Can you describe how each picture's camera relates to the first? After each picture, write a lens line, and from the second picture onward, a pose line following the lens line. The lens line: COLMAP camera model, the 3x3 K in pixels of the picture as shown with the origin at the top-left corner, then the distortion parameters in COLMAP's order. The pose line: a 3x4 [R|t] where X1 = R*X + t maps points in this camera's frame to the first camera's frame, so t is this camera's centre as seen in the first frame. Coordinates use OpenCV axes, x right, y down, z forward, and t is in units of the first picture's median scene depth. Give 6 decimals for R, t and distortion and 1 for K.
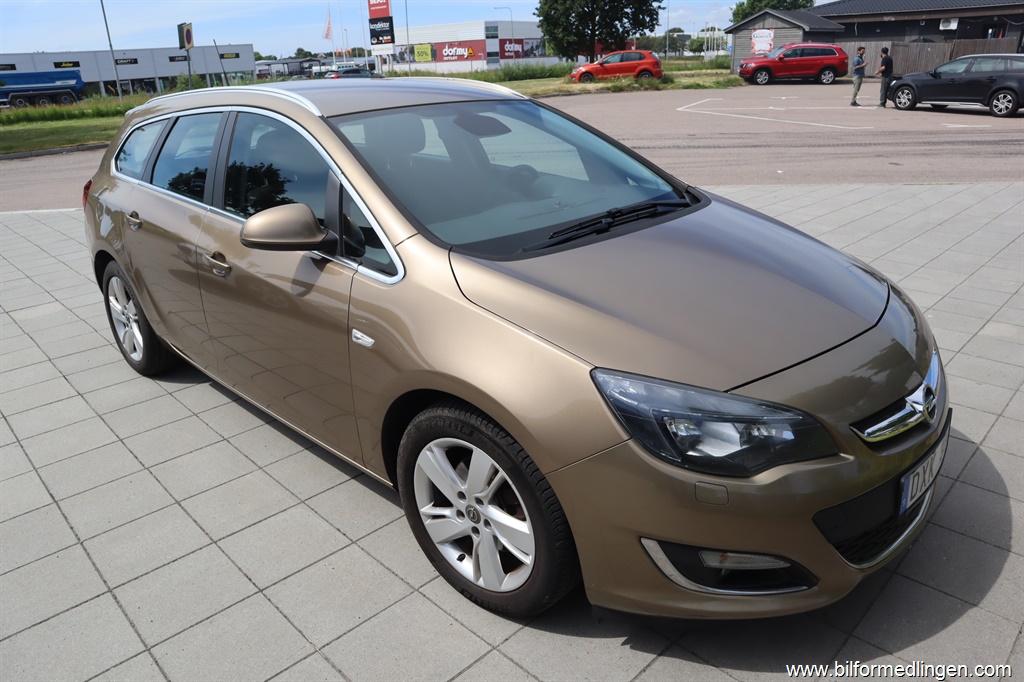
lens RADIAL K [[708.3, 0, 512.0], [0, 708.3, 341.0], [0, 0, 1]] dist [-0.123798, 0.074863]
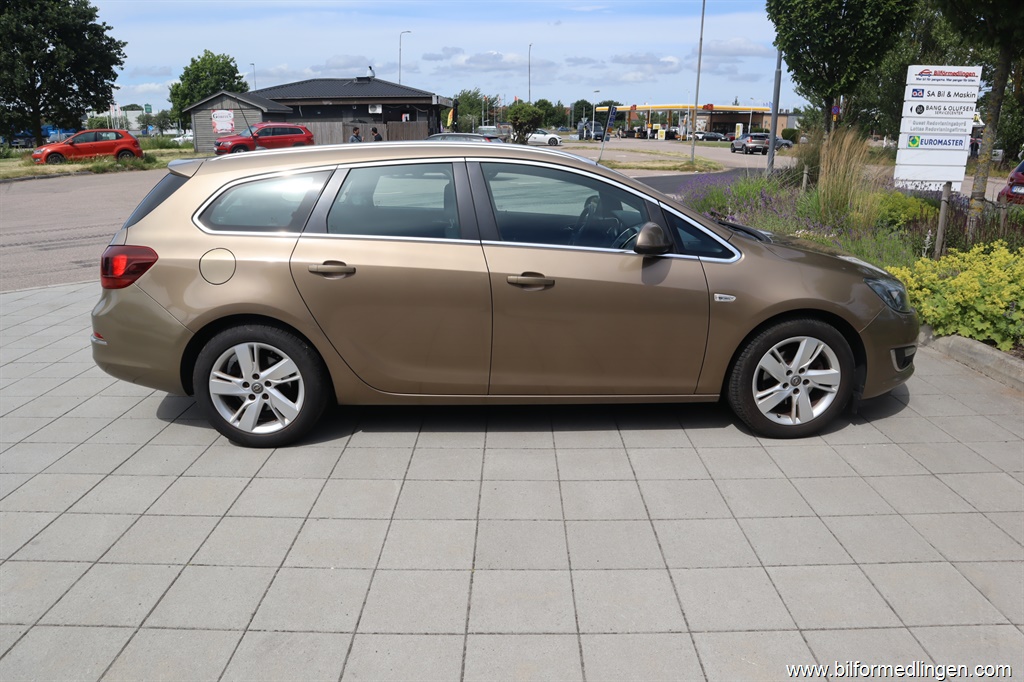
lens RADIAL K [[708.3, 0, 512.0], [0, 708.3, 341.0], [0, 0, 1]] dist [-0.123798, 0.074863]
pose [[0.695786, -0.170378, 0.697749, -0.132146], [0.243085, 0.969989, -0.005548, -0.001307], [-0.675864, 0.173472, 0.716321, 0.015394]]
